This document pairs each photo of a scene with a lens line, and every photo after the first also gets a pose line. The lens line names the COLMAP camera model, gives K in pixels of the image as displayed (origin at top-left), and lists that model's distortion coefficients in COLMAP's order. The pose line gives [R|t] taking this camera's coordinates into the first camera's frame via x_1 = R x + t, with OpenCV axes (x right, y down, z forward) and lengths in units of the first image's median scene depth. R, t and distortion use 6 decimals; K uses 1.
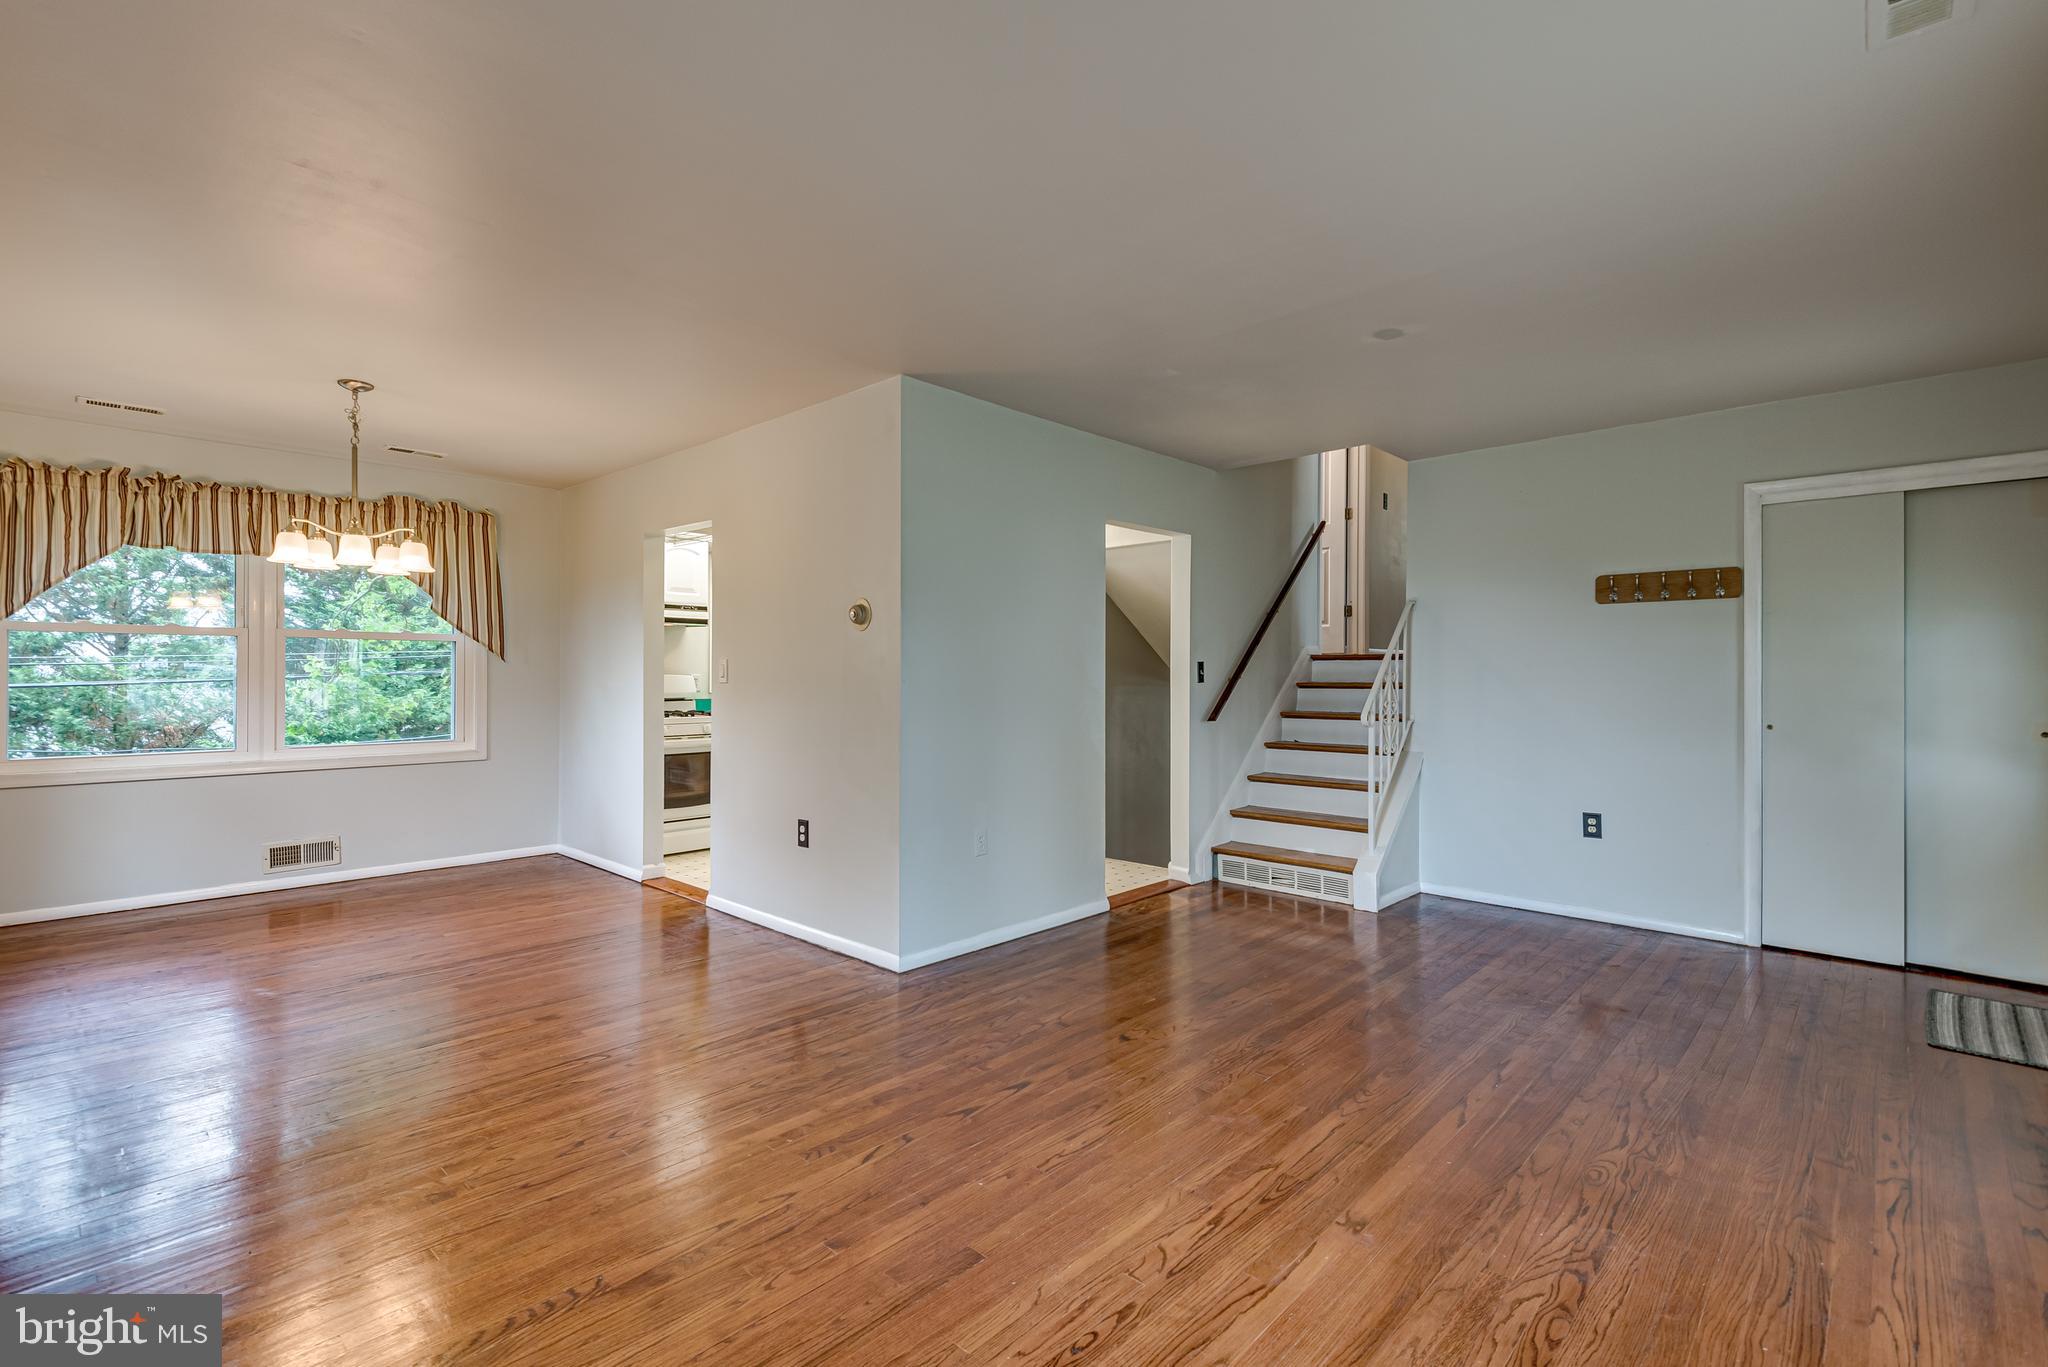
lens RADIAL K [[921.5, 0, 1017.2], [0, 921.5, 675.6], [0, 0, 1]] dist [0.038752, -0.019523]
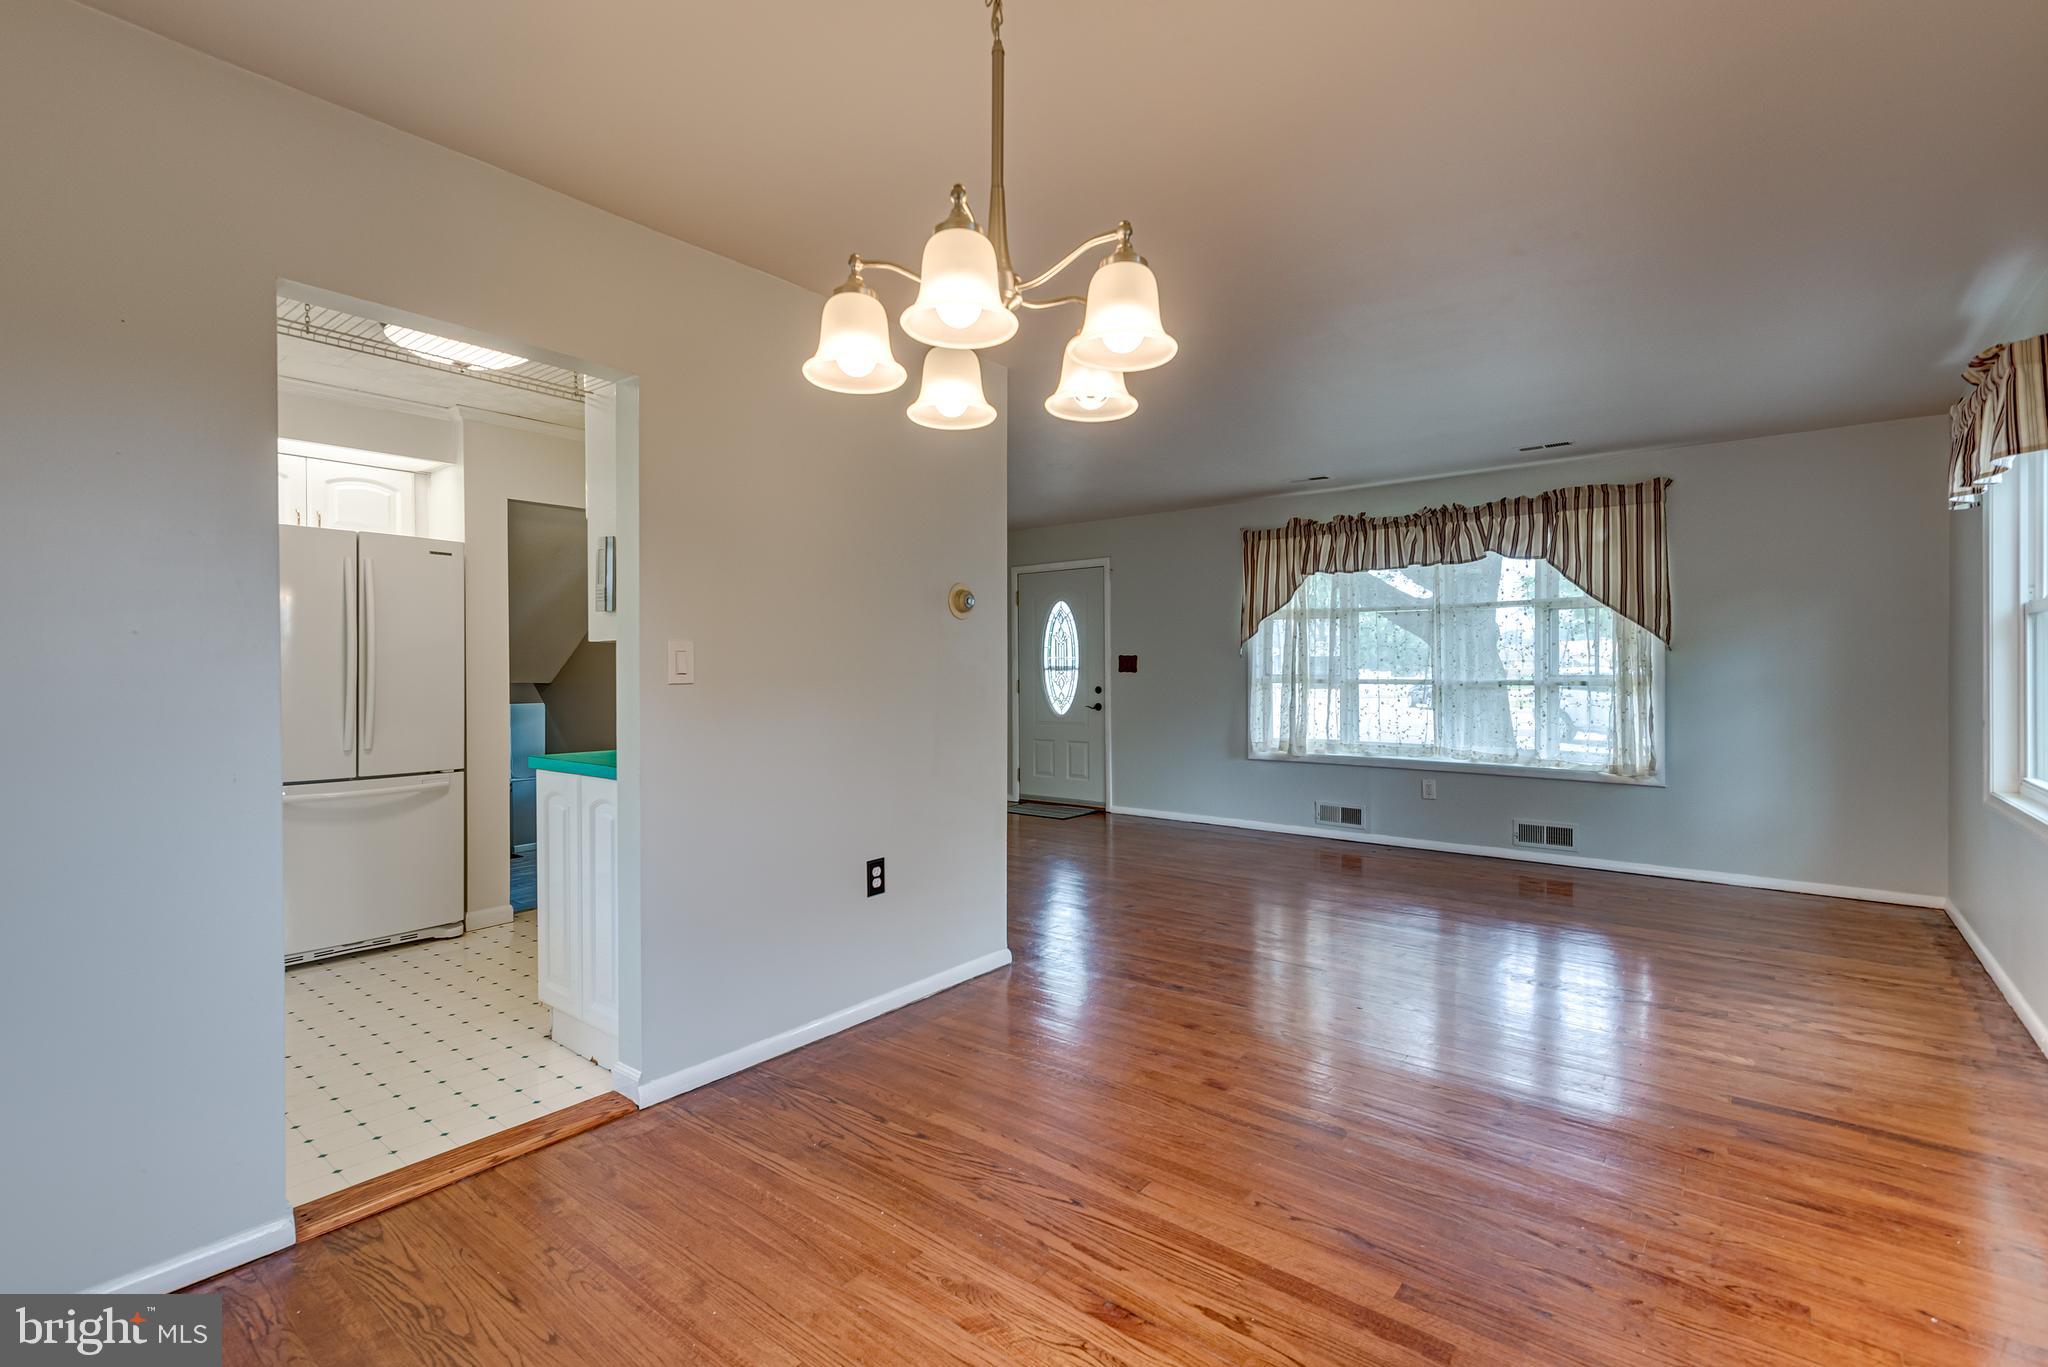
lens RADIAL K [[937.6, 0, 990.9], [0, 937.6, 671.9], [0, 0, 1]] dist [0.040405, -0.020608]
pose [[-0.065382, -0.006892, 0.997837, -0.879090], [0.005943, 0.999956, 0.007296, -0.003068], [-0.997843, 0.006408, -0.065338, 0.831561]]
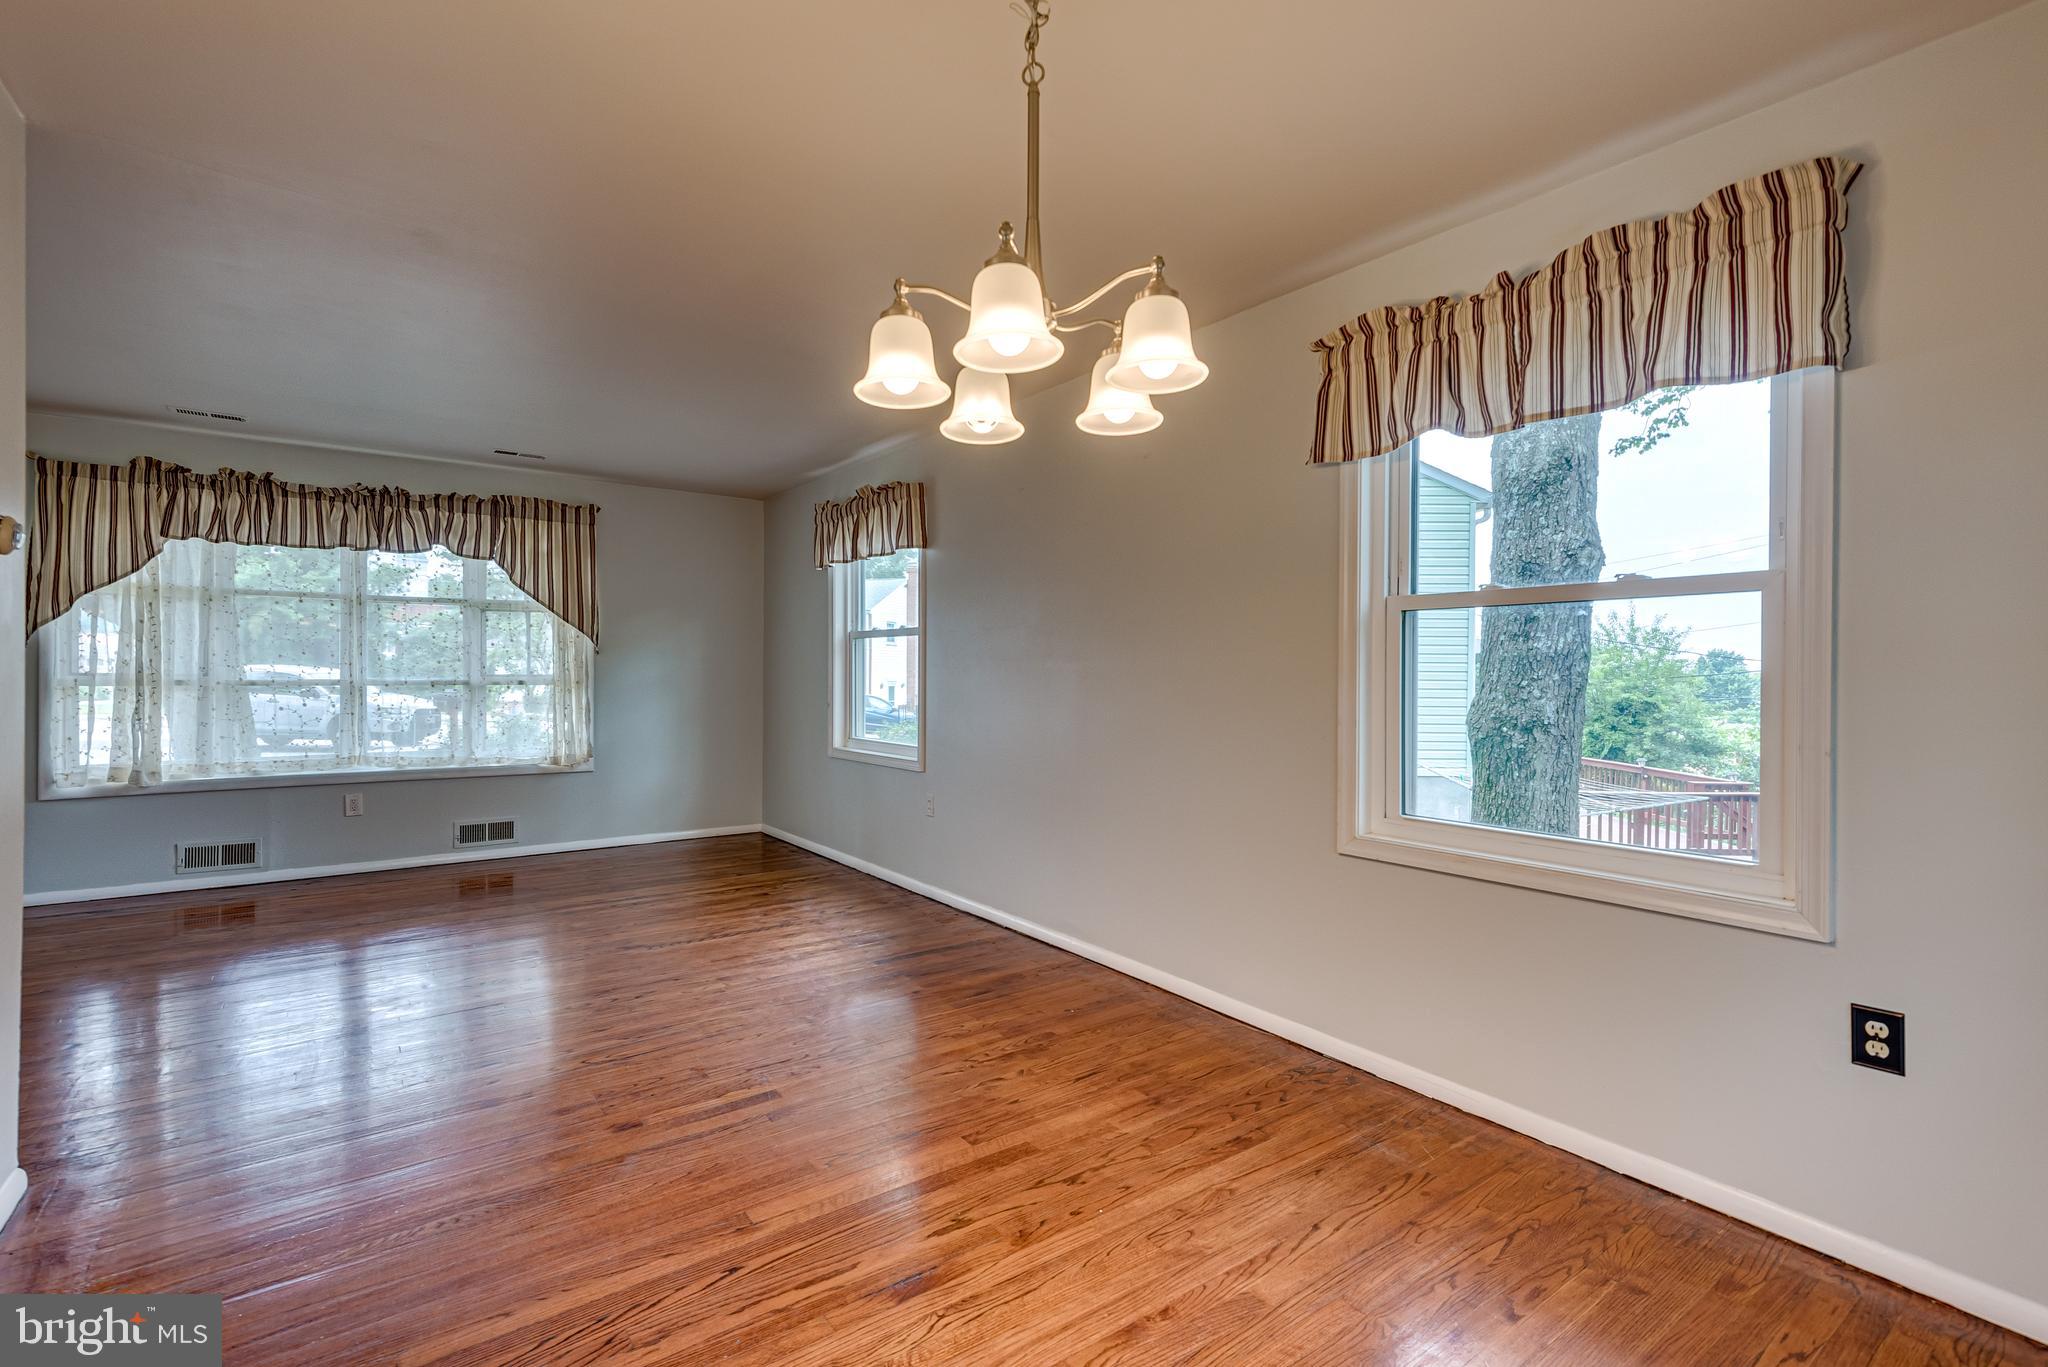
lens RADIAL K [[927.9, 0, 1042.3], [0, 927.9, 676.2], [0, 0, 1]] dist [0.041848, -0.022475]
pose [[-0.984986, -0.012275, 0.172195, -0.645449], [-0.010731, 0.999893, 0.009894, -0.003942], [-0.172298, 0.007897, -0.985013, 1.111627]]
